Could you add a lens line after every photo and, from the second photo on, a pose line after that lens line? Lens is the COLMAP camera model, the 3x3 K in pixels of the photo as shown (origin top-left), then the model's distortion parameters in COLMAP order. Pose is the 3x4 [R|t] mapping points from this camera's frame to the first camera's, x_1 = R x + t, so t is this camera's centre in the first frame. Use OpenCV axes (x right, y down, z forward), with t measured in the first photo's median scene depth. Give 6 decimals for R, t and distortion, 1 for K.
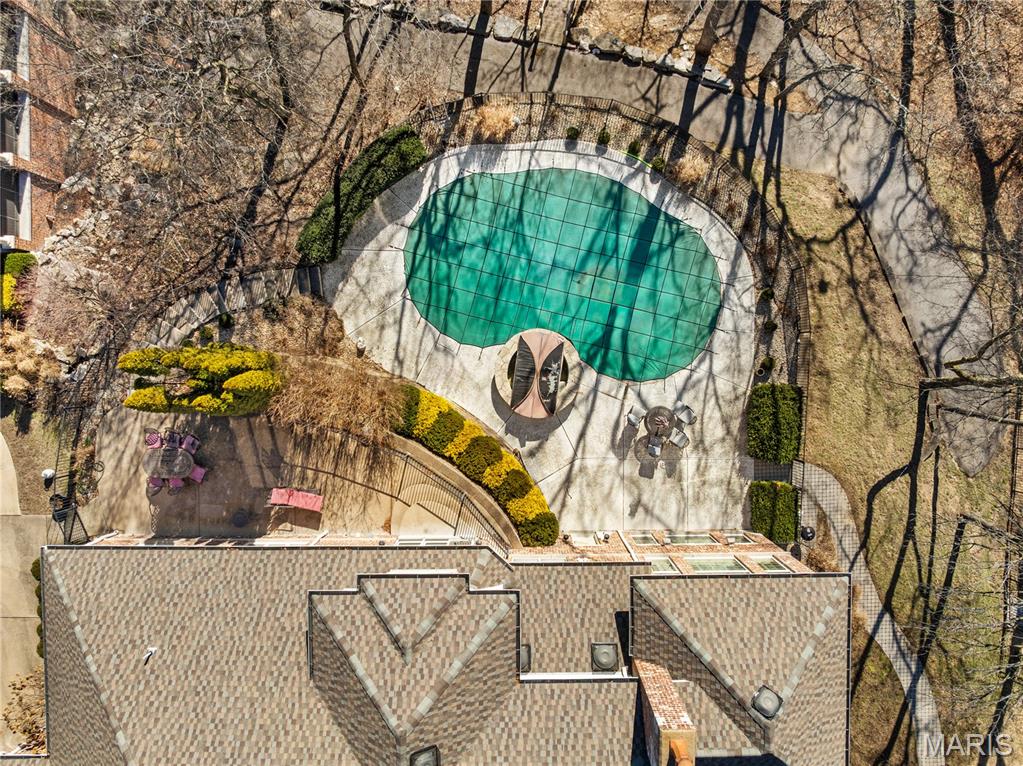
lens RADIAL K [[714.5, 0, 510.4], [0, 714.5, 381.1], [0, 0, 1]] dist [-0.032249, 0.014204]
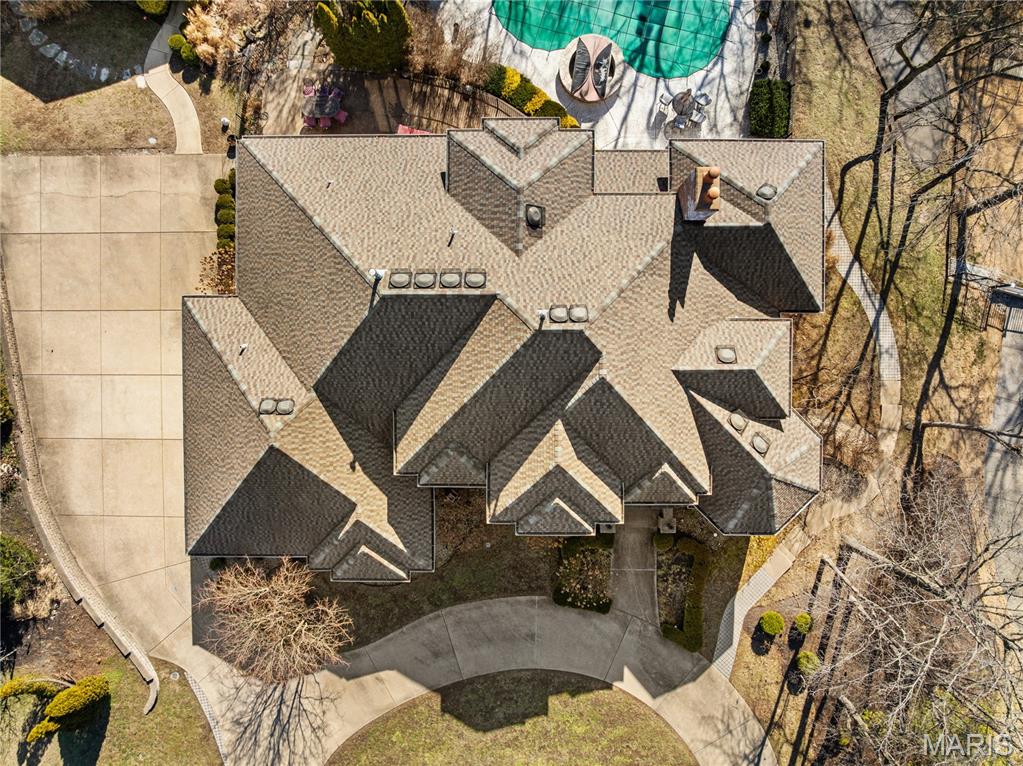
lens RADIAL K [[714.5, 0, 511.2], [0, 714.5, 382.7], [0, 0, 1]] dist [-0.032249, 0.014204]
pose [[0.999885, 0.011898, 0.009398, -0.115094], [-0.011780, 0.999852, -0.012536, 0.582660], [-0.009546, 0.012424, 0.999877, -0.303201]]
